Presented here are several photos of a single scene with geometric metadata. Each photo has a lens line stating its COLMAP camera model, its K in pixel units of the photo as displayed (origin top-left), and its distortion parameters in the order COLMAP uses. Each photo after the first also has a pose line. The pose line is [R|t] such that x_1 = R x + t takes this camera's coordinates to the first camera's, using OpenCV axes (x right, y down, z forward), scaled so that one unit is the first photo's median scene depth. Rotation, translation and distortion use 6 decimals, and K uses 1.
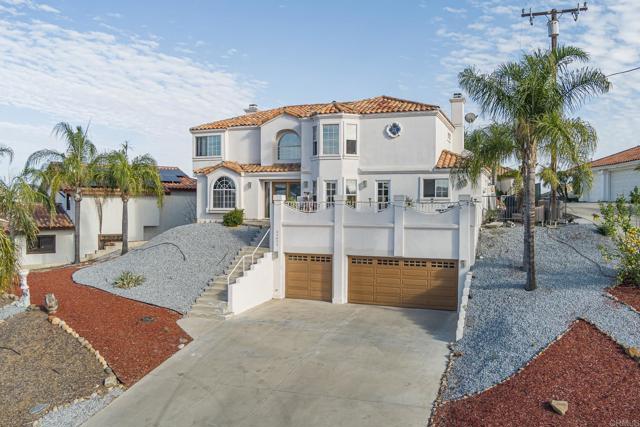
lens RADIAL K [[517.9, 0, 318.2], [0, 517.9, 214.8], [0, 0, 1]] dist [-0.065572, 0.014748]
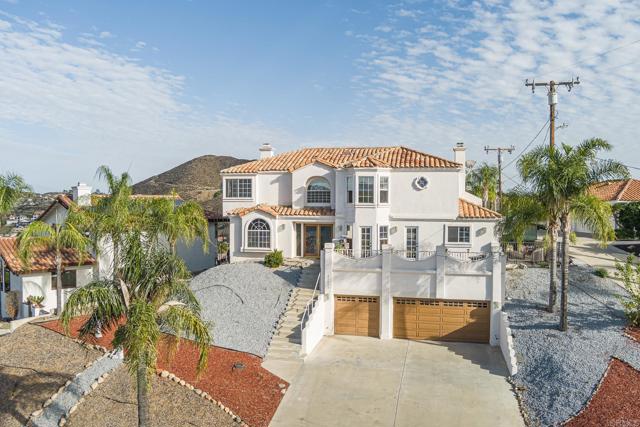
lens RADIAL K [[517.9, 0, 318.2], [0, 517.9, 214.8], [0, 0, 1]] dist [-0.065572, 0.014748]
pose [[0.989992, -0.003577, 0.141080, -0.242924], [0.002944, 0.999985, 0.004700, -0.099330], [-0.141094, -0.004238, 0.989987, -0.101927]]
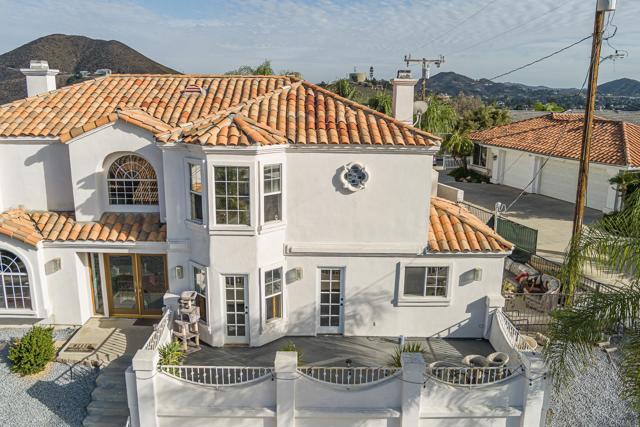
lens RADIAL K [[517.9, 0, 318.2], [0, 517.9, 214.8], [0, 0, 1]] dist [-0.065572, 0.014748]
pose [[0.927619, -0.081330, 0.364565, -0.083526], [-0.001597, 0.975135, 0.221606, -0.243797], [-0.373523, -0.206148, 0.904424, 0.527785]]
